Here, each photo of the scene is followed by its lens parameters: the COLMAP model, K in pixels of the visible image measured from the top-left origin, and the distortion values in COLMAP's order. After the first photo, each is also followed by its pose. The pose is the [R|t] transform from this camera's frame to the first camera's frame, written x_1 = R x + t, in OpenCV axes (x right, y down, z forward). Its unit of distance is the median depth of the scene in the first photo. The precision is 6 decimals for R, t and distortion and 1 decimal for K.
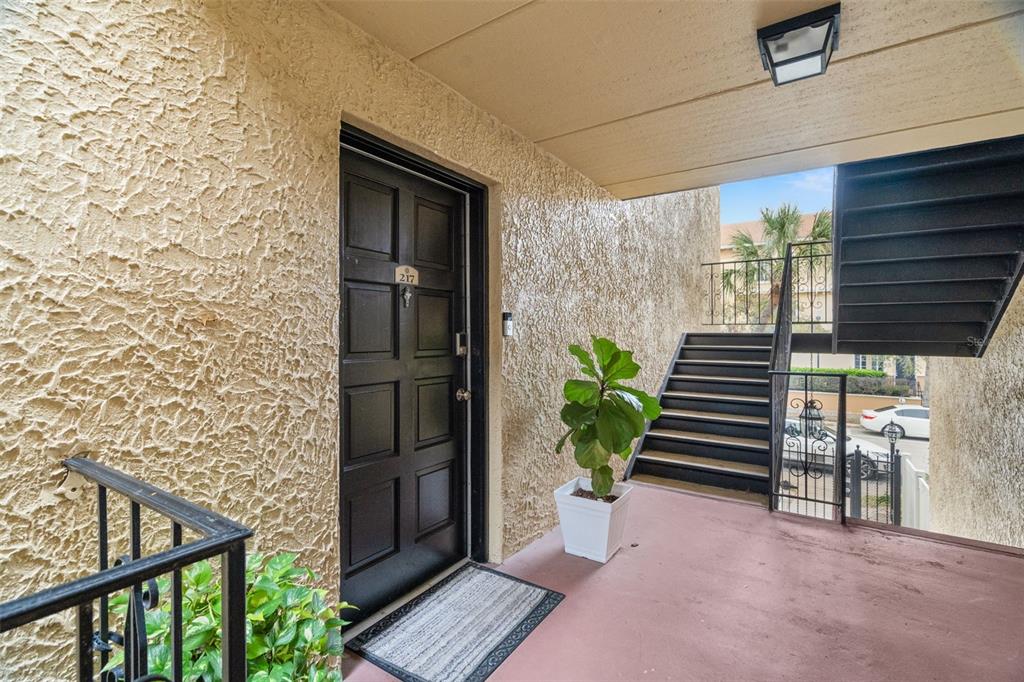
lens RADIAL K [[461.7, 0, 511.7], [0, 461.7, 333.1], [0, 0, 1]] dist [0.000184, 0.000118]
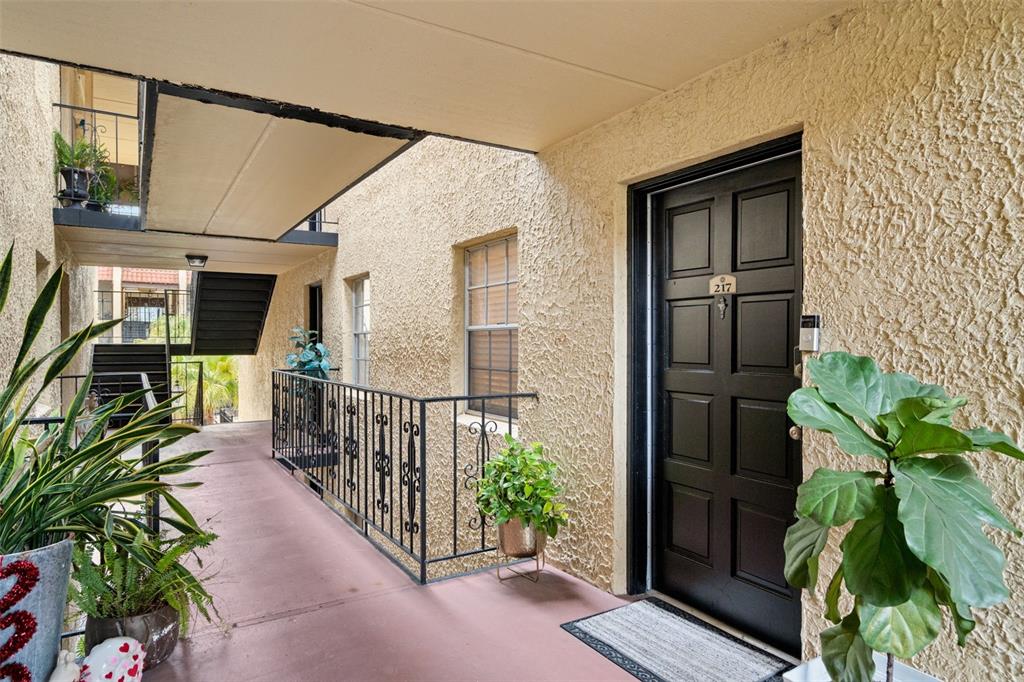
lens RADIAL K [[613.4, 0, 511.9], [0, 613.4, 344.6], [0, 0, 1]] dist [0.002264, -0.000099]
pose [[-0.416722, 0.004335, -0.909024, 1.290936], [-0.000027, 0.999989, 0.004781, -0.010107], [0.909034, 0.002016, -0.416717, 1.338451]]
